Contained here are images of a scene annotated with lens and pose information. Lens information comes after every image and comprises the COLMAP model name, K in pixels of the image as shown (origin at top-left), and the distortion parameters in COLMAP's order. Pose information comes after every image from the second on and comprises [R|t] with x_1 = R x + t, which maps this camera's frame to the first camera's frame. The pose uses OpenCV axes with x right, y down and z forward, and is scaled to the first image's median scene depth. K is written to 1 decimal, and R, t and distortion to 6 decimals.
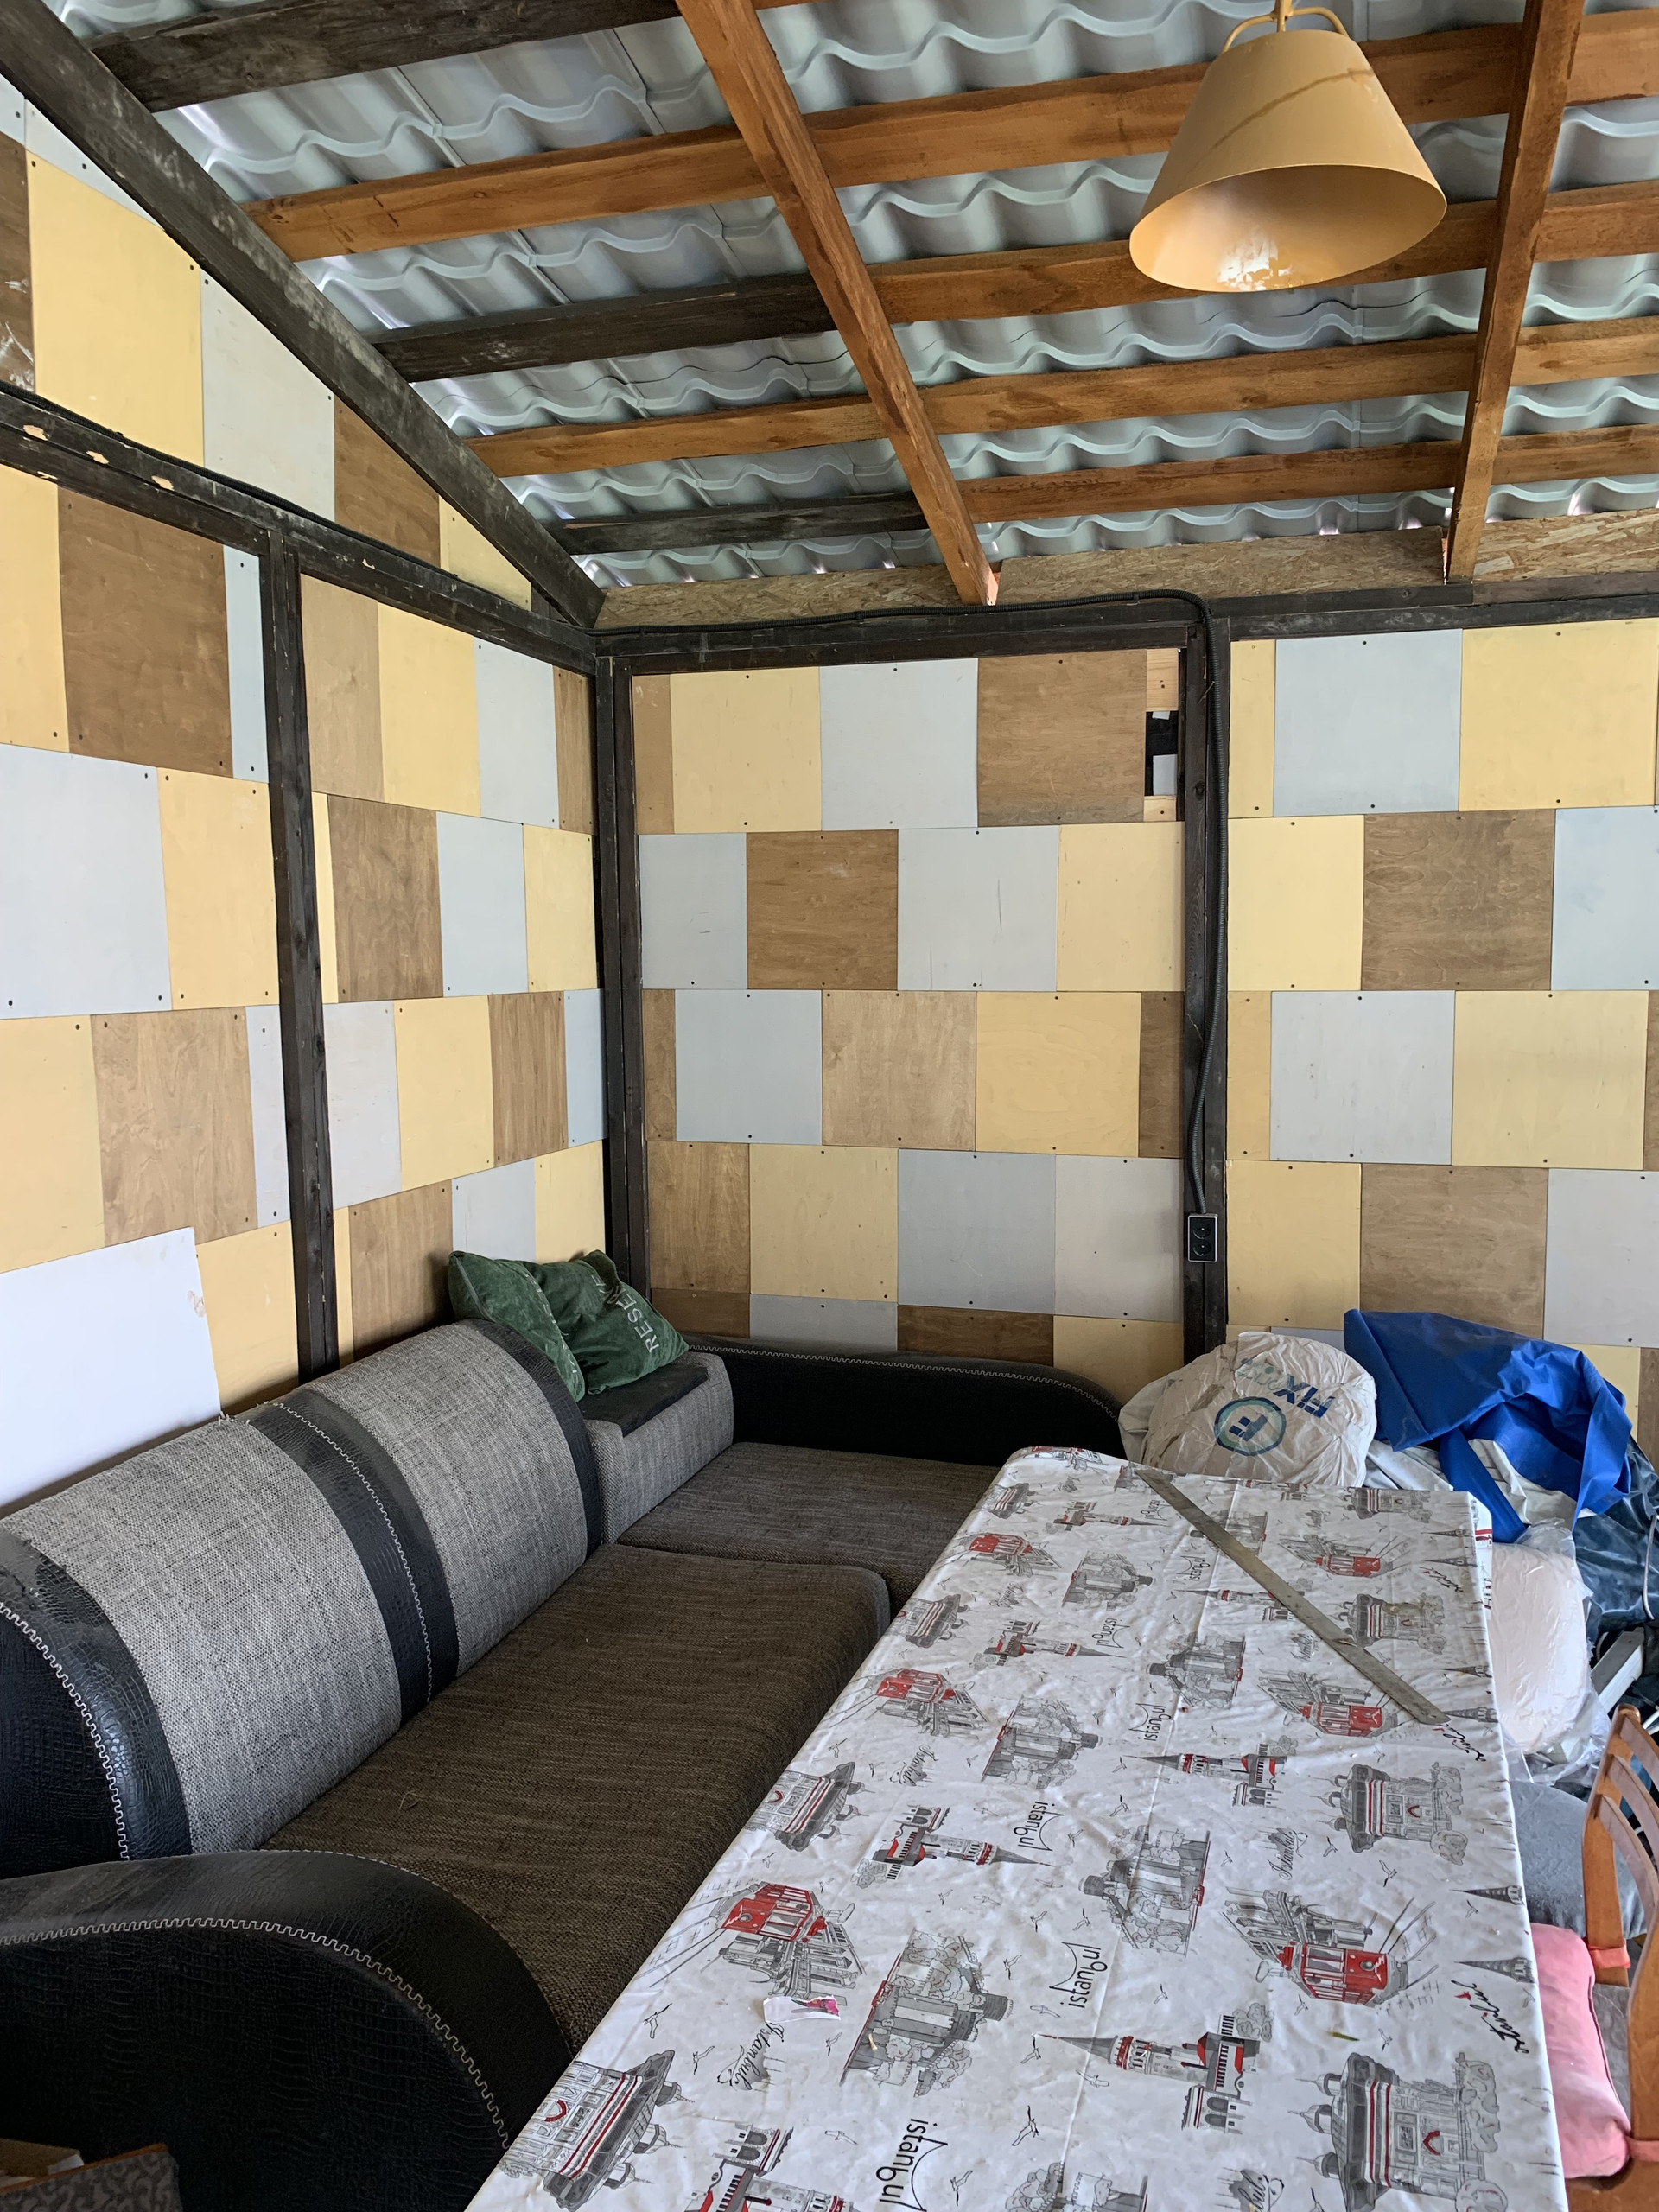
lens RADIAL K [[1662.1, 0, 829.5], [0, 1662.1, 1106.0], [0, 0, 1]] dist [0.040321, -0.060806]
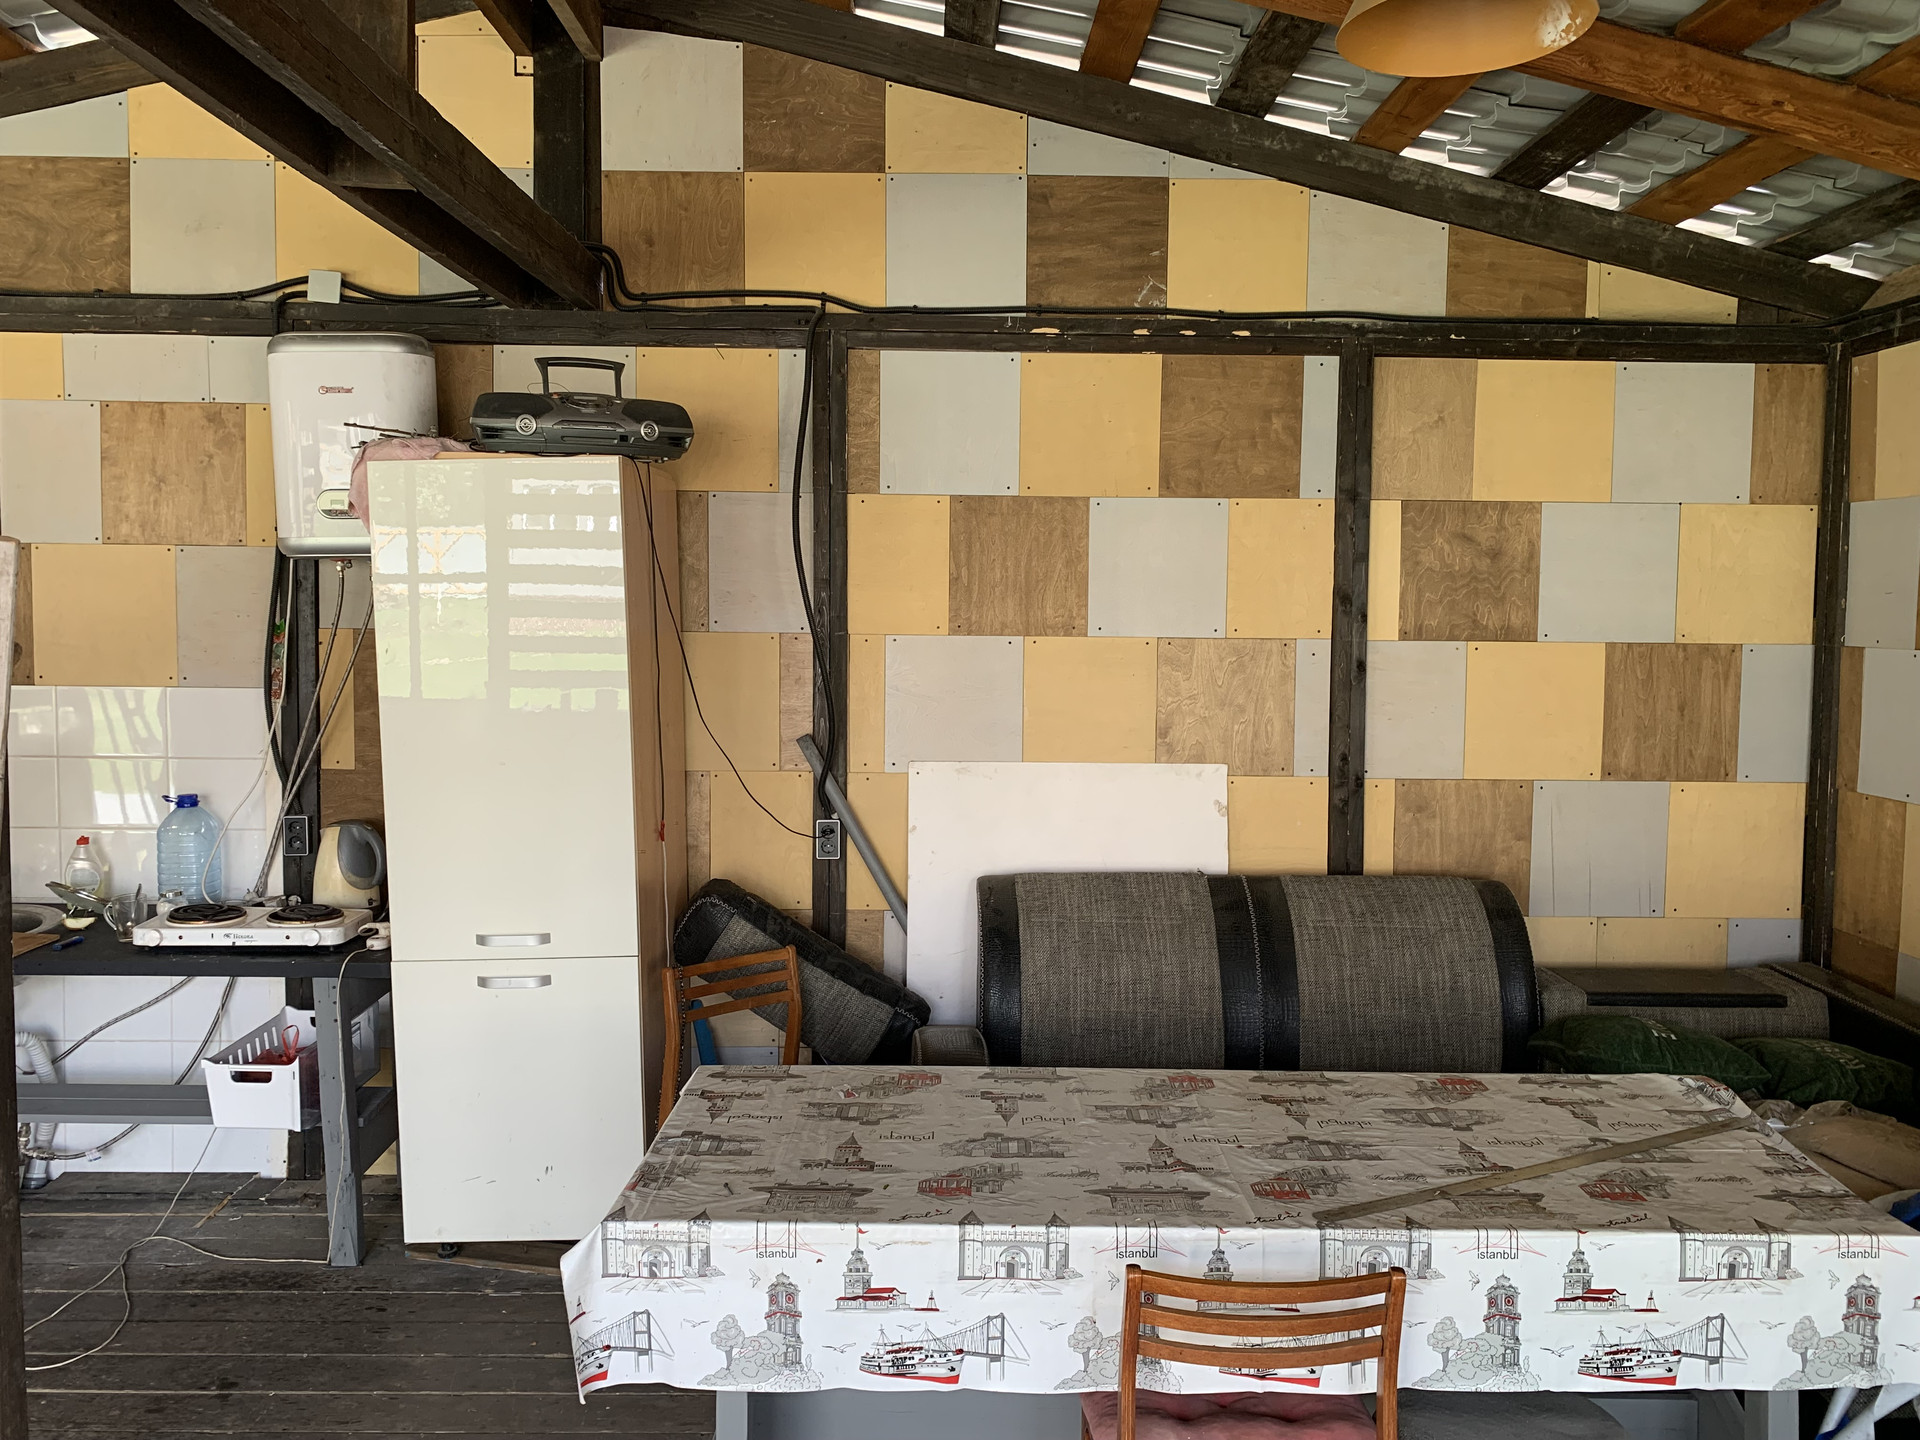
lens RADIAL K [[1442.7, 0, 988.1], [0, 1442.7, 716.6], [0, 0, 1]] dist [0.040321, -0.060806]
pose [[0.329723, 0.081709, -0.940535, 0.884641], [-0.101872, 0.993510, 0.050598, -0.025328], [0.938565, 0.079131, 0.335907, 0.258856]]
